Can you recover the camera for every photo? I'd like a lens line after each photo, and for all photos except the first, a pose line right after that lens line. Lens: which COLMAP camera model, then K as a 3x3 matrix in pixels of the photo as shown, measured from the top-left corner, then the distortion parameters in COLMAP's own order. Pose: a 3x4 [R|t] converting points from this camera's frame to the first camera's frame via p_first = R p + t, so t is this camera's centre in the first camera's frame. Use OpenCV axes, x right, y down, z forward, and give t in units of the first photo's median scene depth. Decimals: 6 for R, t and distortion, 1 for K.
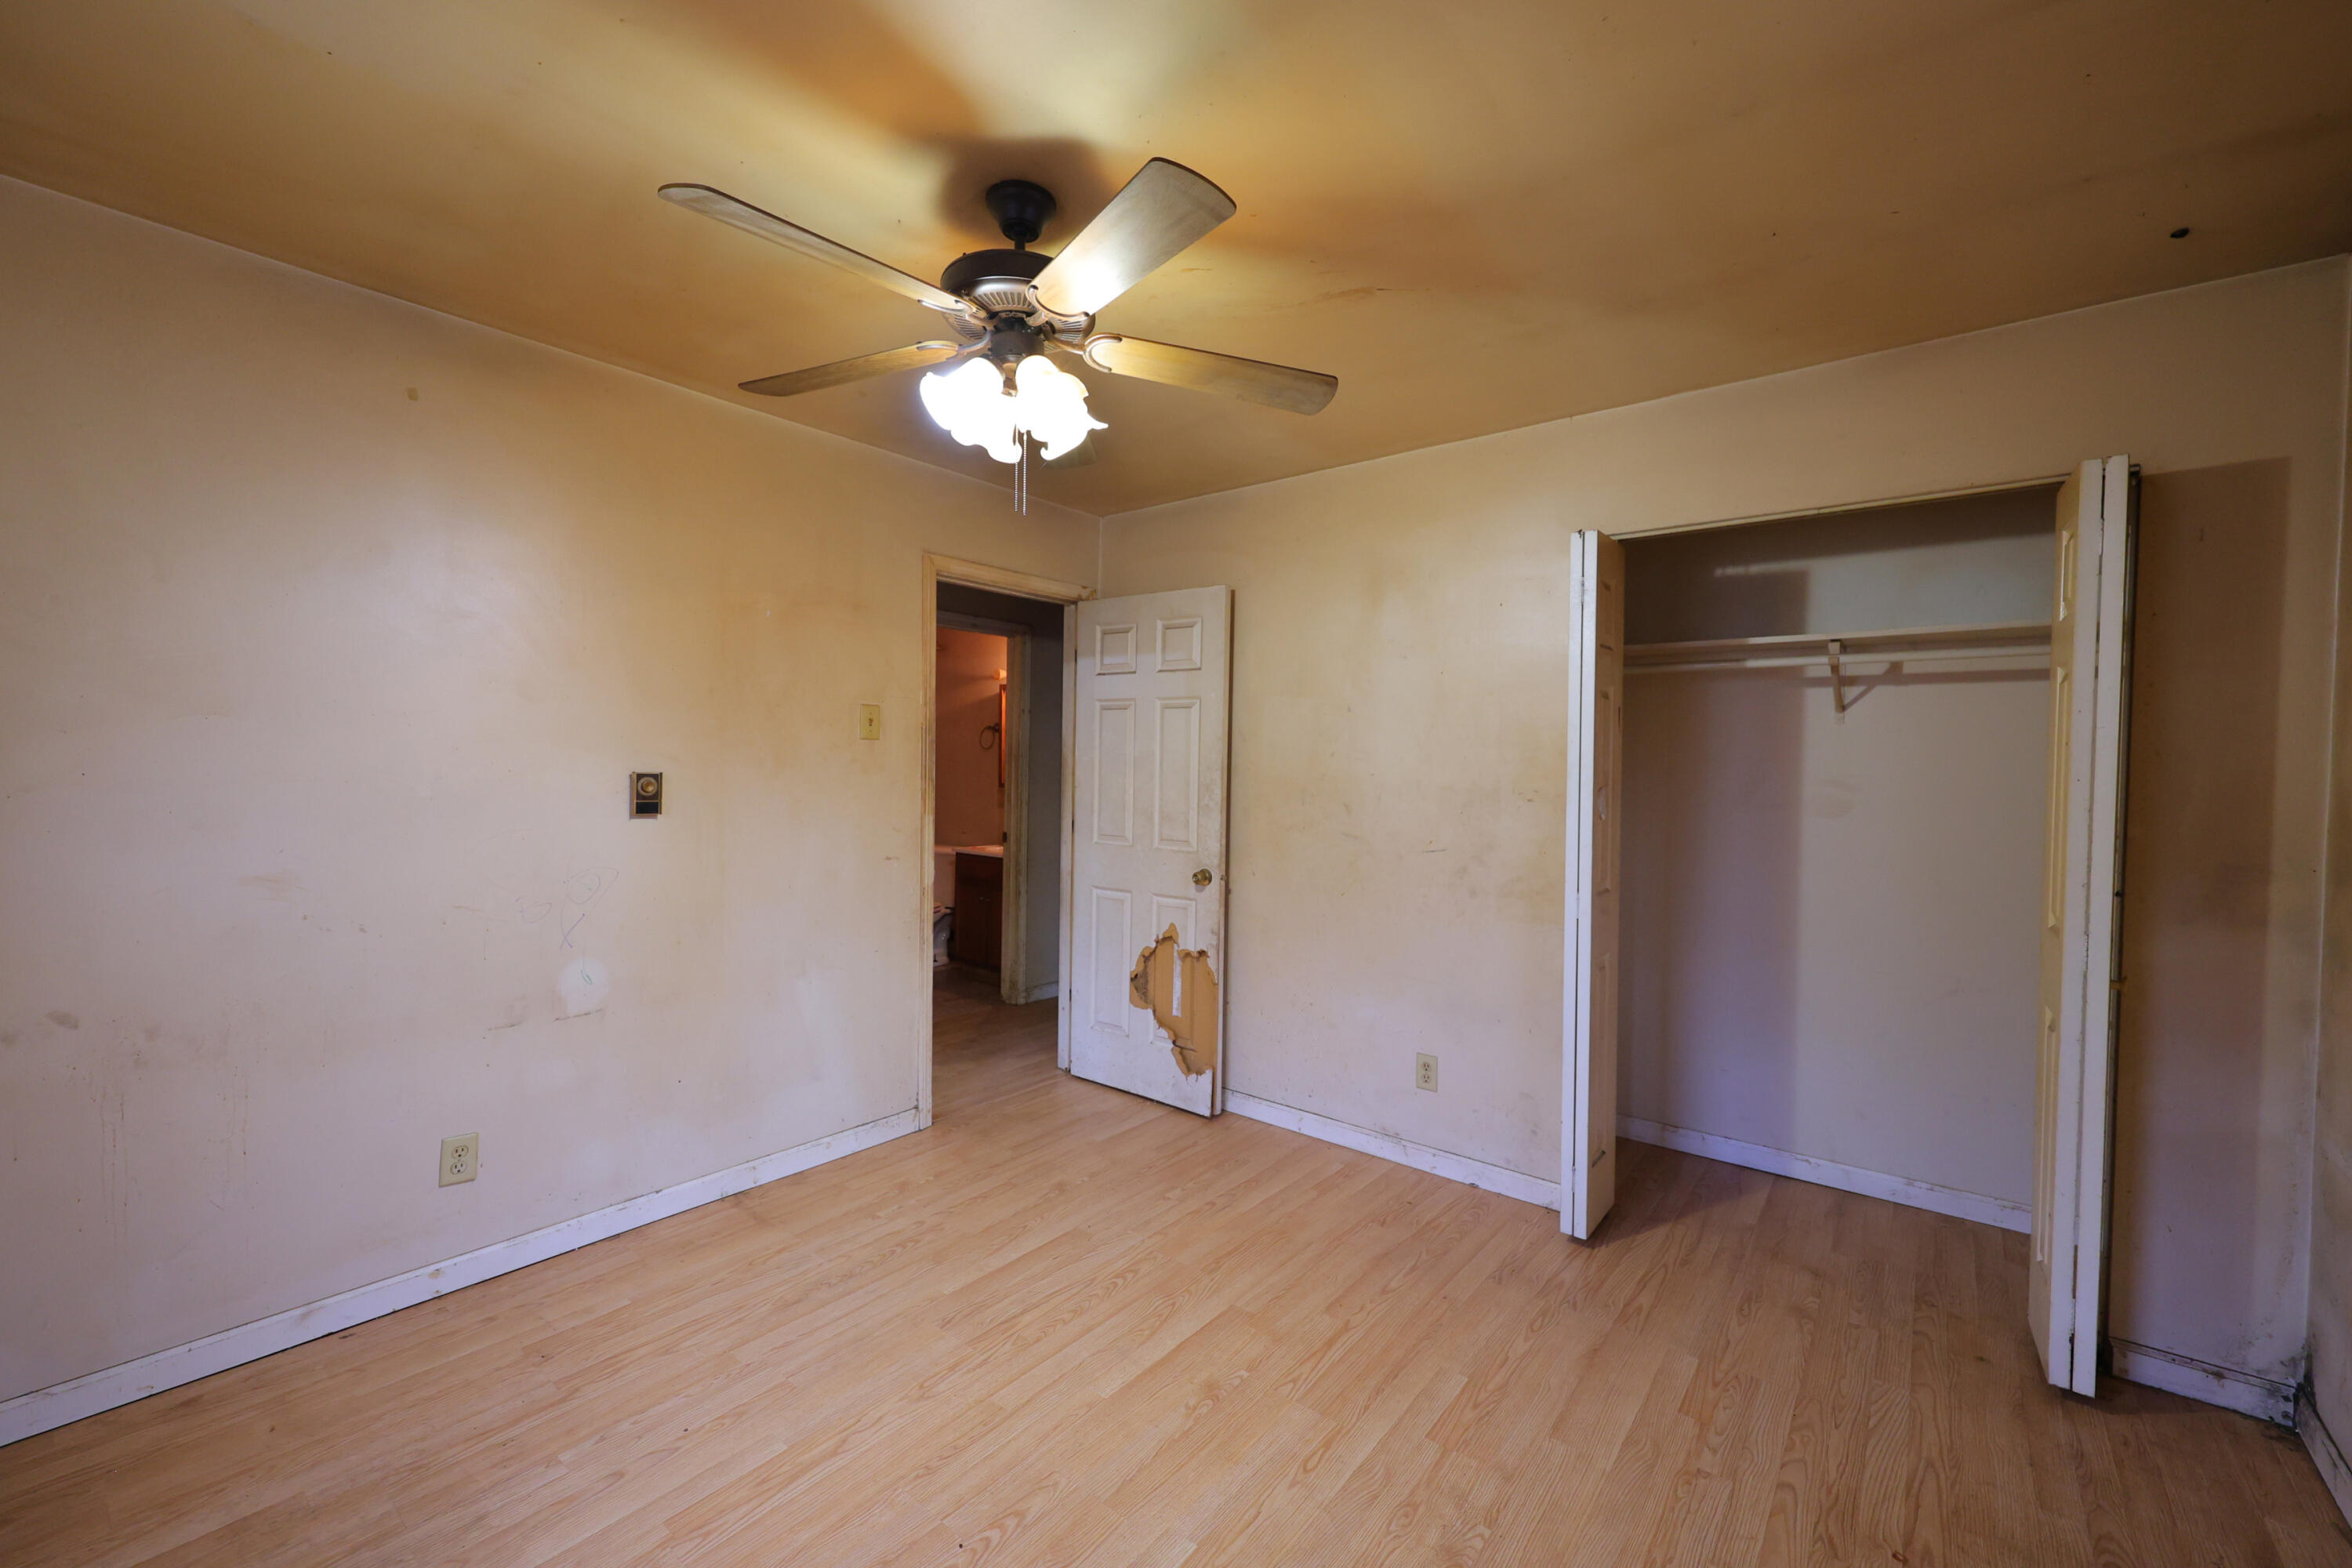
lens RADIAL K [[935.1, 0, 1176.0], [0, 935.1, 784.0], [0, 0, 1]] dist [-0.001444, -0.000169]
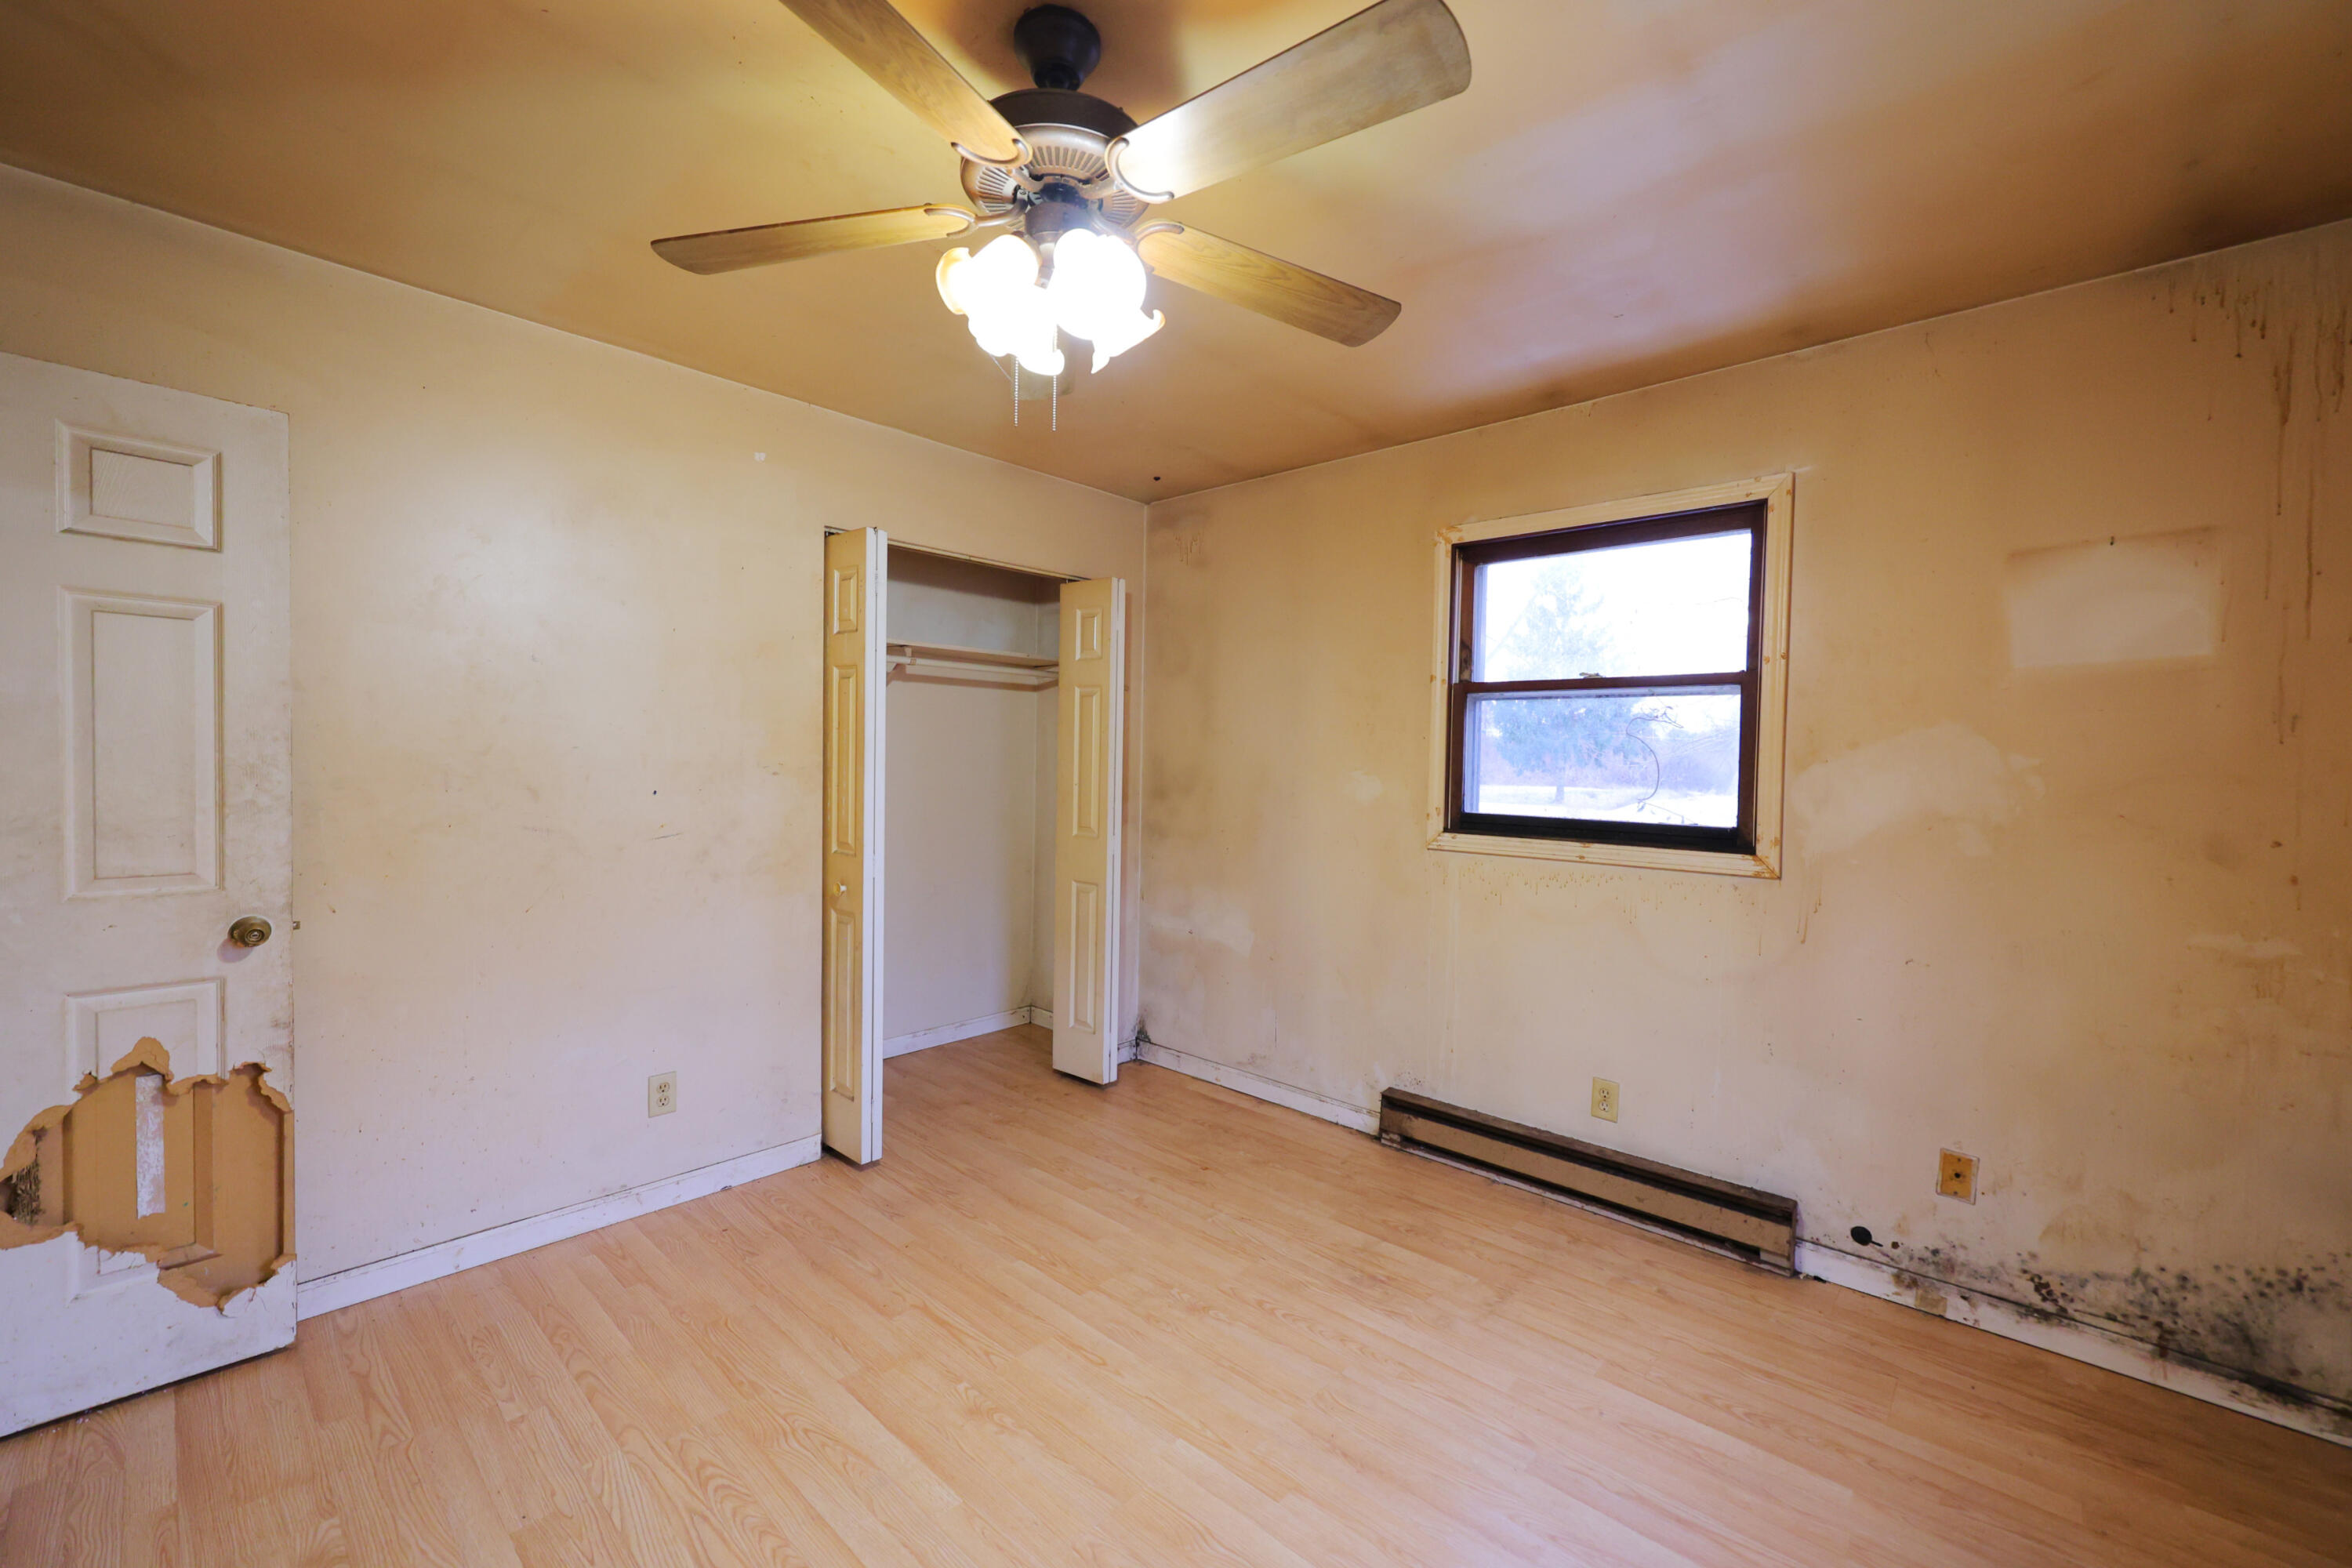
lens RADIAL K [[942.7, 0, 1170.9], [0, 942.7, 781.1], [0, 0, 1]] dist [-0.001827, -0.000238]
pose [[0.070564, -0.039149, 0.996739, -0.681758], [0.001784, 0.999233, 0.039121, -0.014887], [-0.997506, -0.000982, 0.070580, 0.586786]]
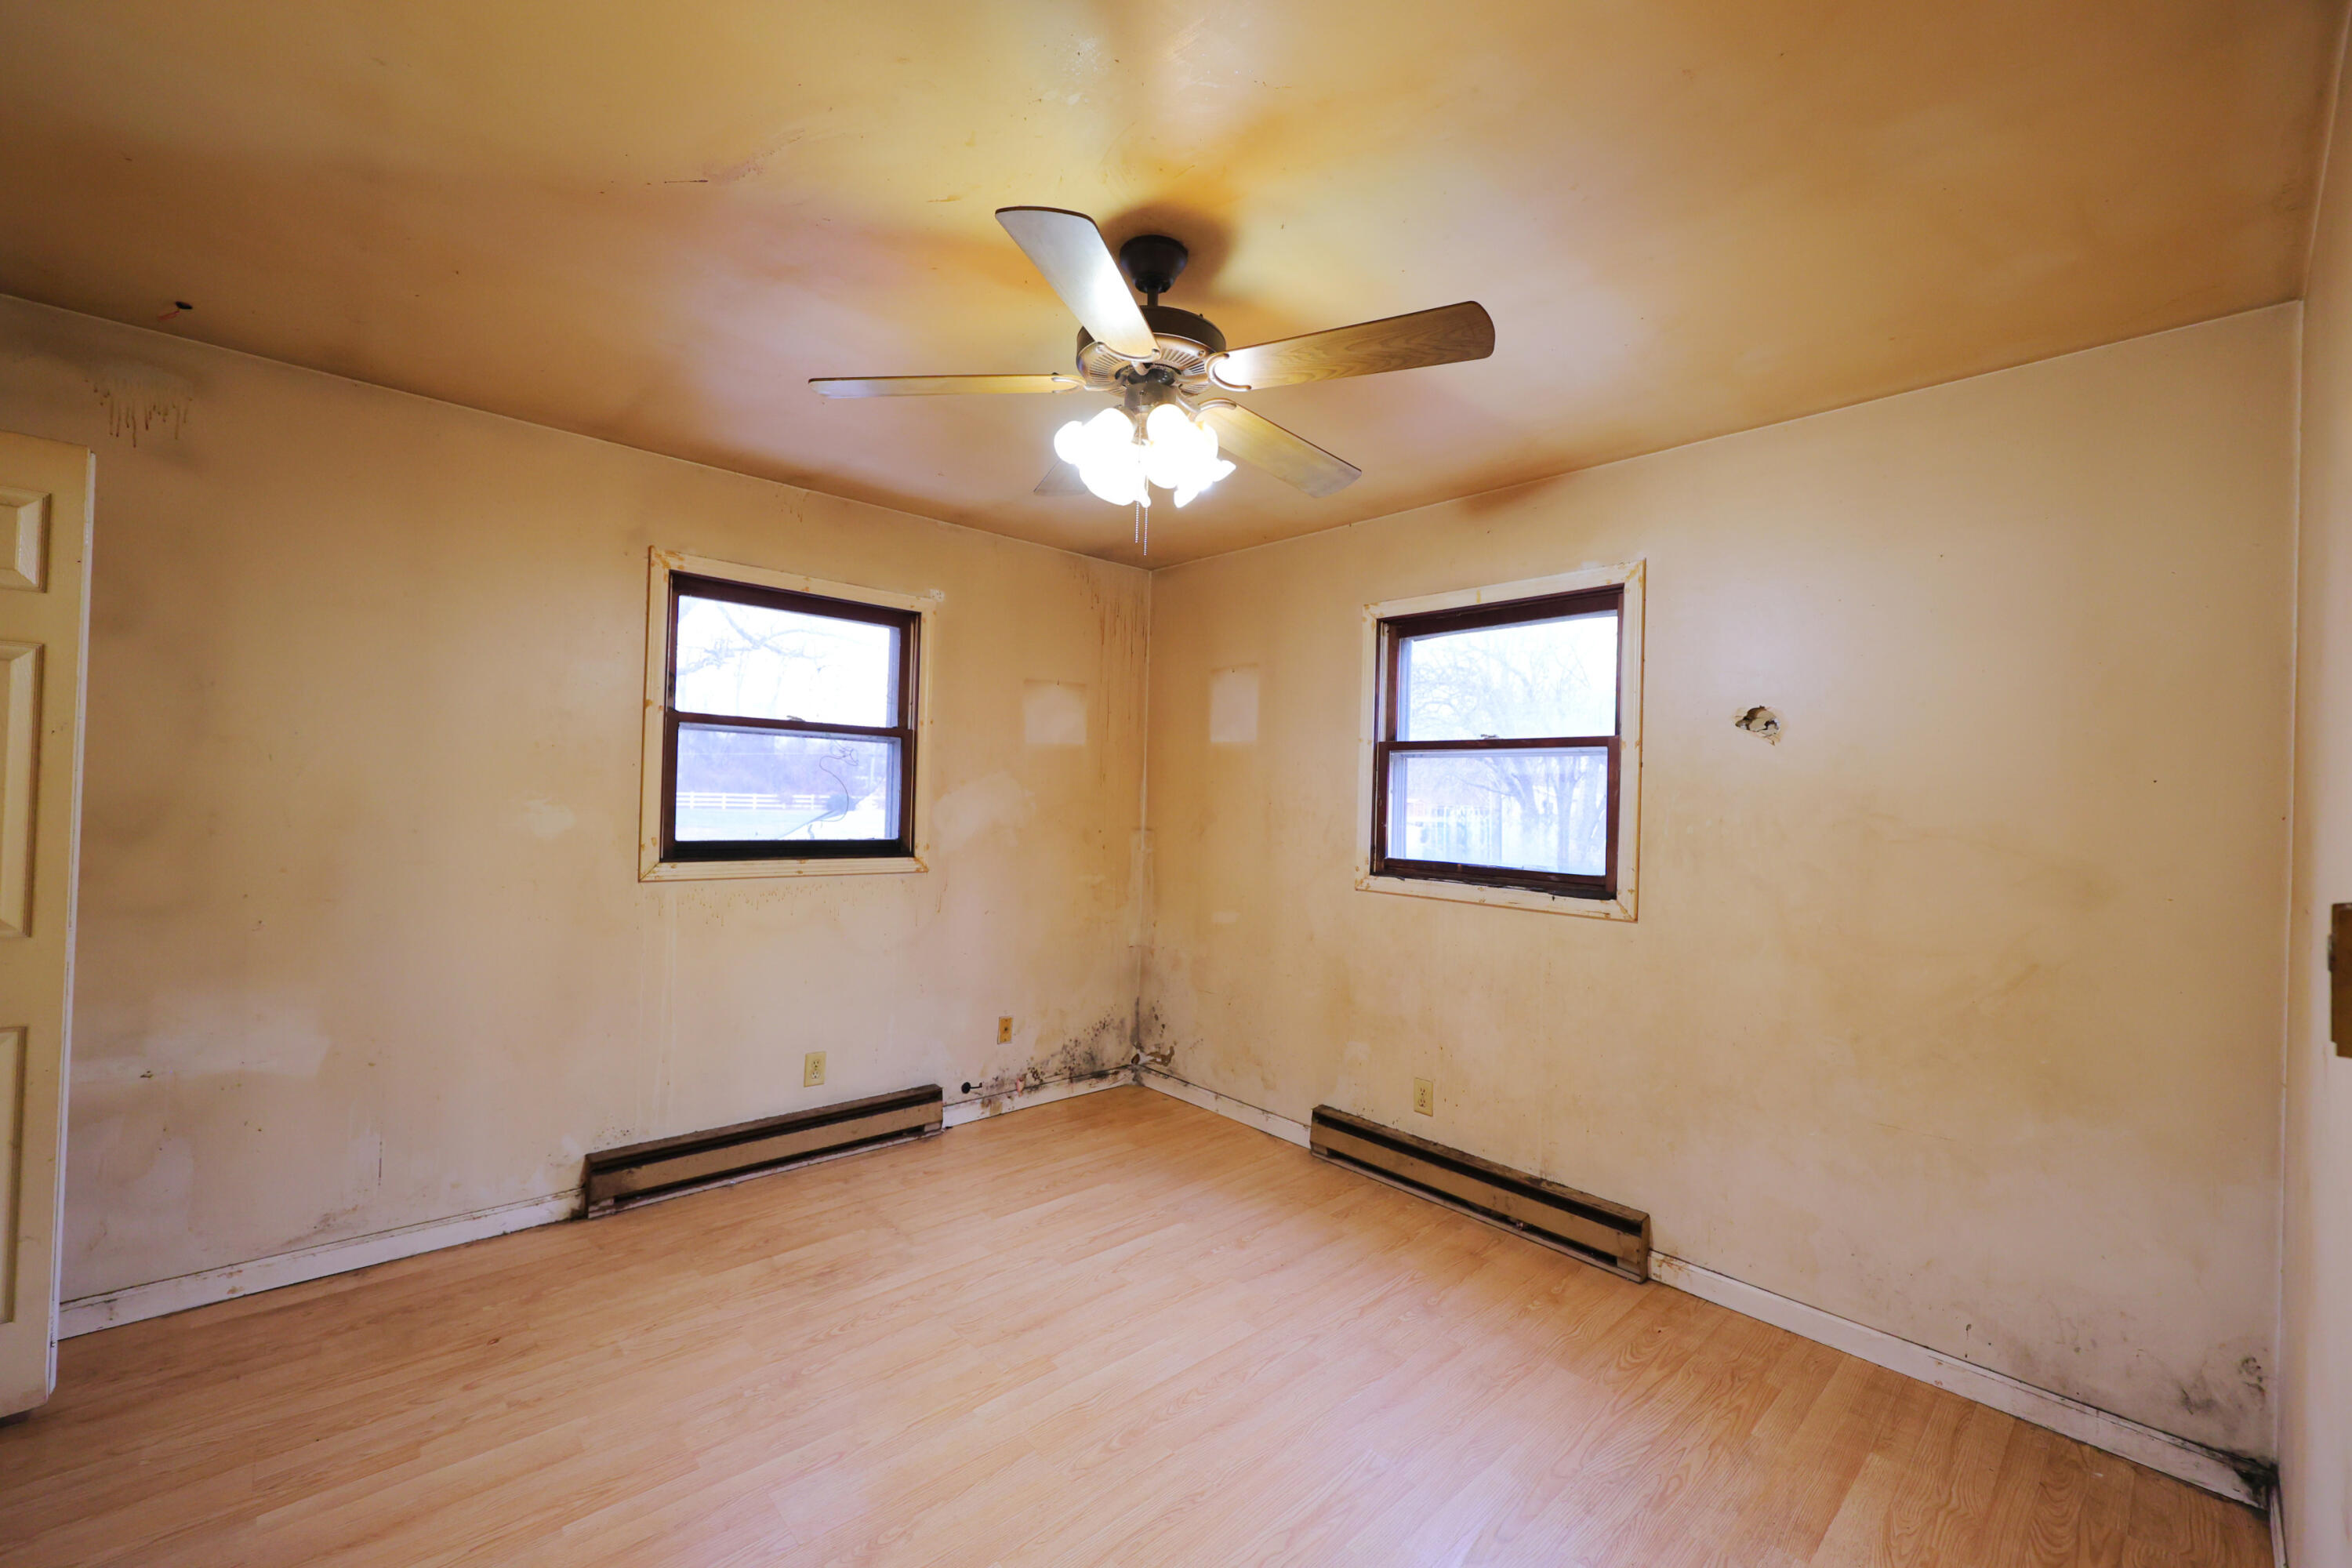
lens RADIAL K [[942.7, 0, 1170.9], [0, 942.7, 781.1], [0, 0, 1]] dist [-0.001827, -0.000238]
pose [[-0.987266, -0.042723, 0.153235, -0.254102], [-0.042638, 0.999083, 0.003838, -0.035406], [-0.153259, -0.002745, -0.988182, 1.403339]]
